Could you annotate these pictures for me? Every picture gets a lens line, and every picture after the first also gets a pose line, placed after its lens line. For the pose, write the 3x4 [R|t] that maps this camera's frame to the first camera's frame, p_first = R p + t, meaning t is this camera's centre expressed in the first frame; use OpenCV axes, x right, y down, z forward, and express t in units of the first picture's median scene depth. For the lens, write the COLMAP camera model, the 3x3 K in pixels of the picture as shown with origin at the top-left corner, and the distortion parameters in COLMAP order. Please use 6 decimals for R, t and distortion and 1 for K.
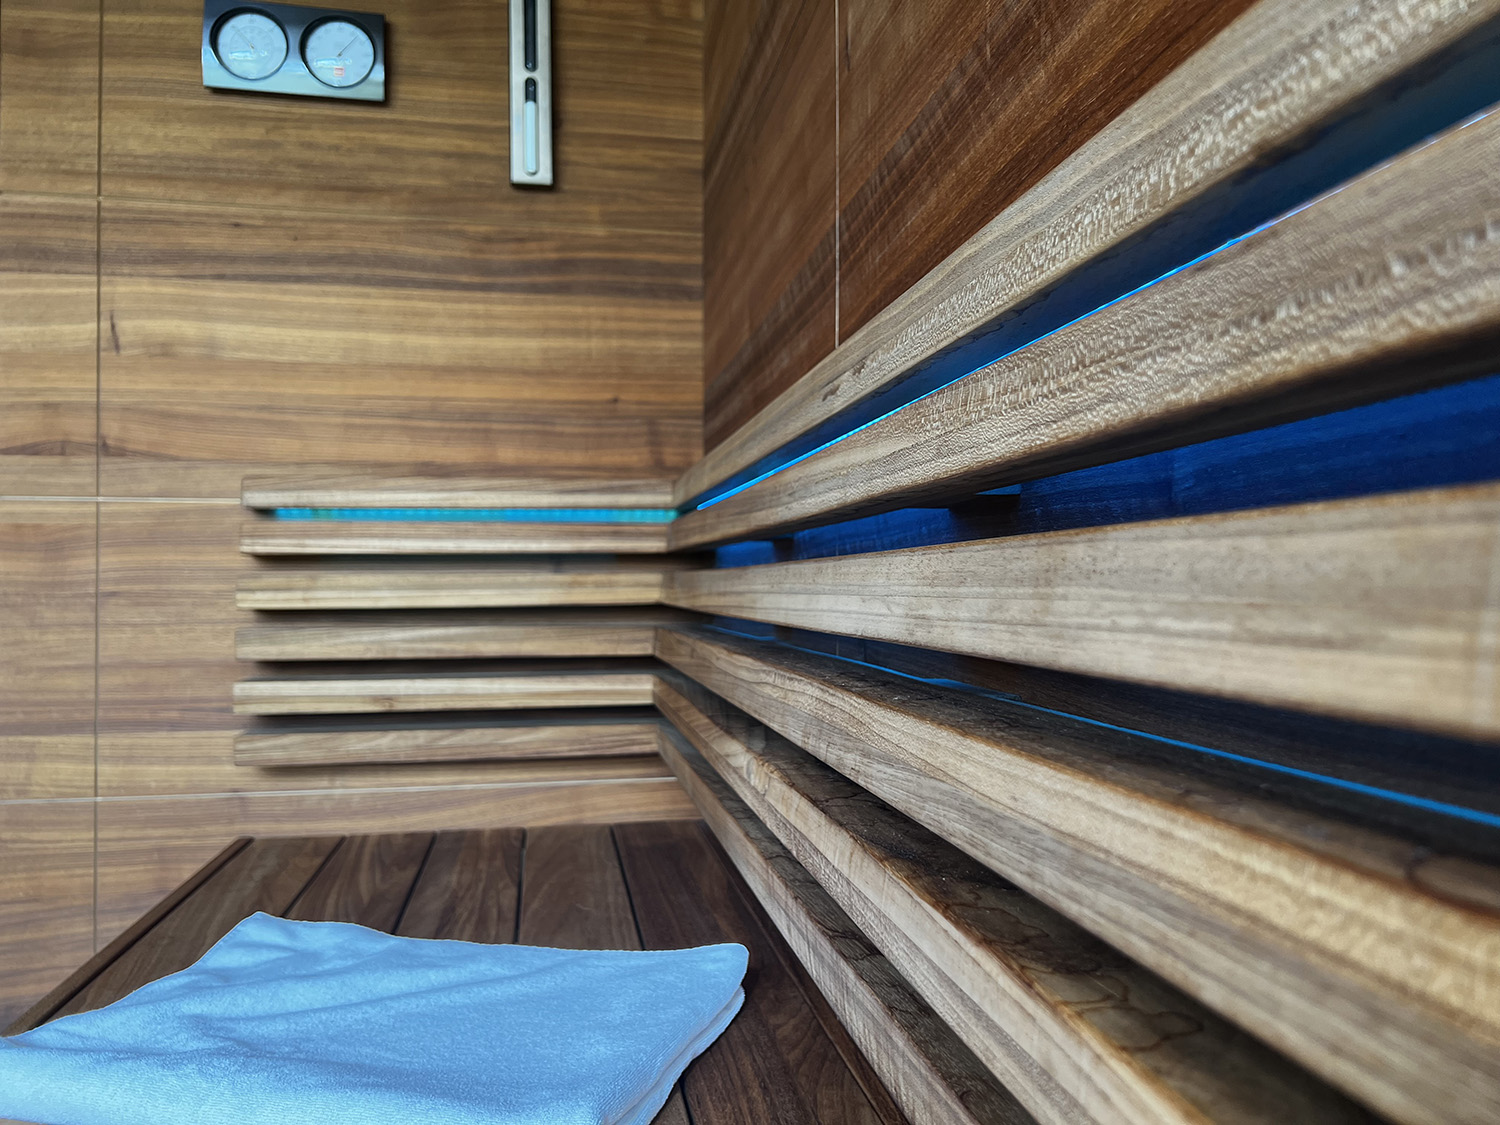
lens RADIAL K [[1128.8, 0, 743.0], [0, 1128.8, 560.2], [0, 0, 1]] dist [0.039071, -0.028206]
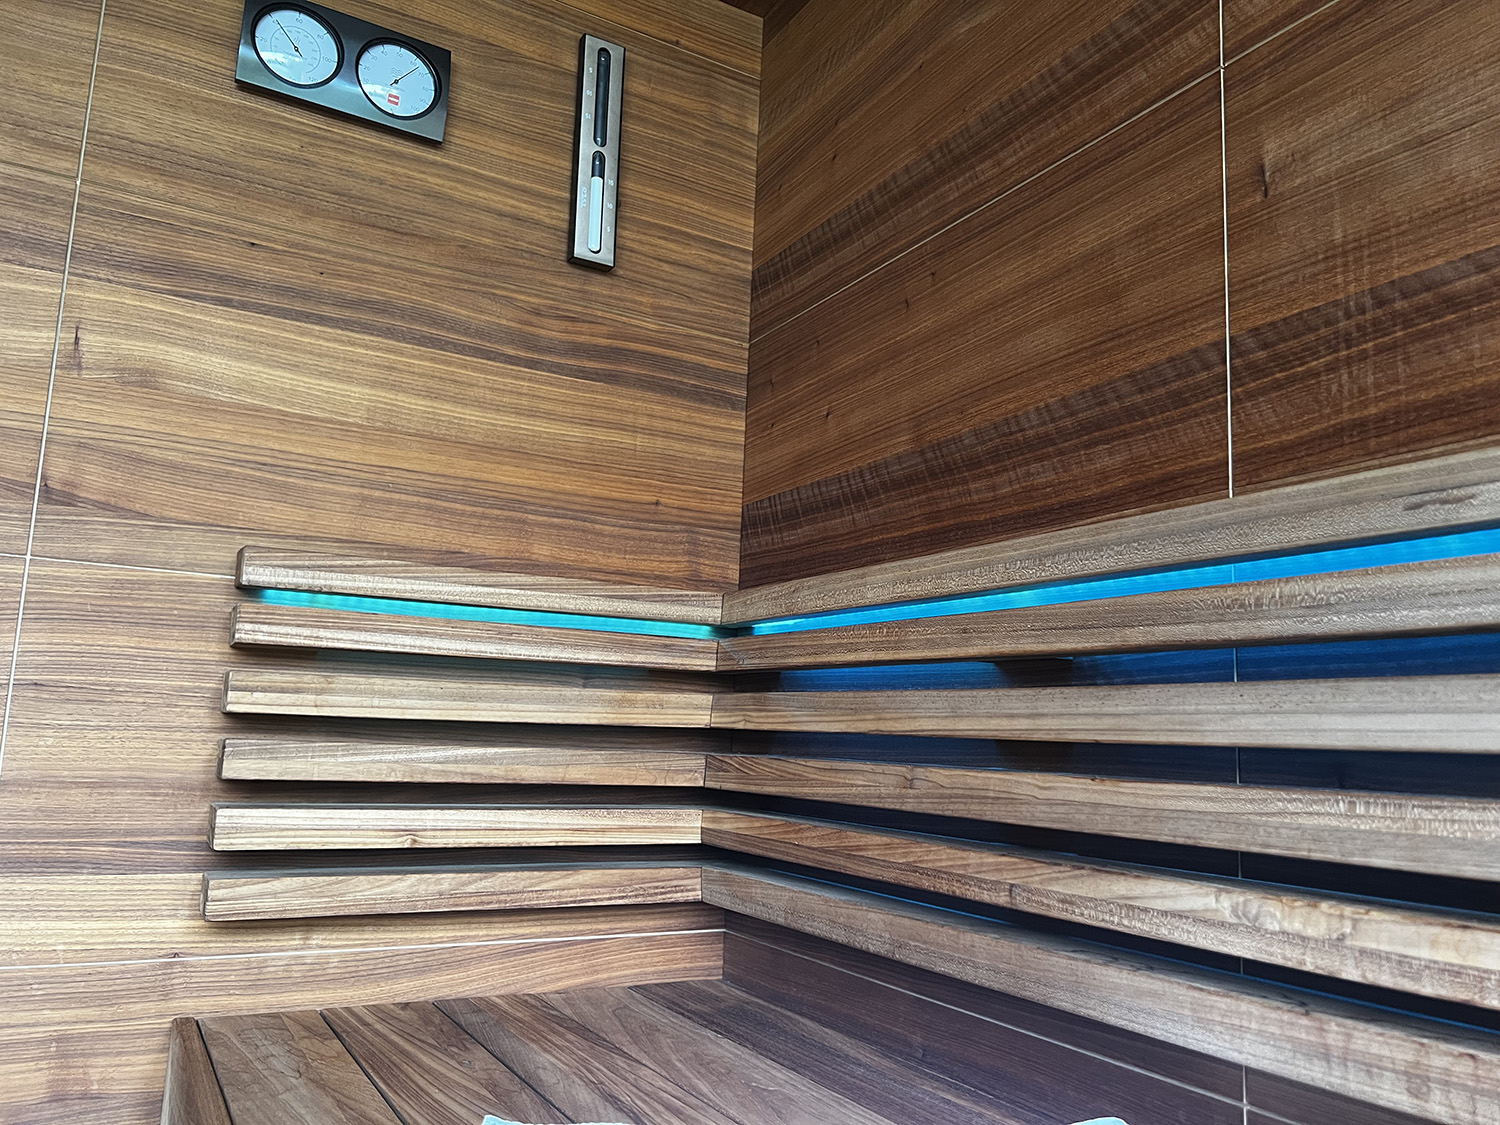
lens RADIAL K [[1128.8, 0, 751.8], [0, 1128.8, 573.0], [0, 0, 1]] dist [0.039071, -0.028206]
pose [[0.941778, 0.089578, 0.324084, -0.345580], [-0.049964, 0.990441, -0.128567, 0.028716], [-0.332503, 0.104889, 0.937251, 0.129435]]
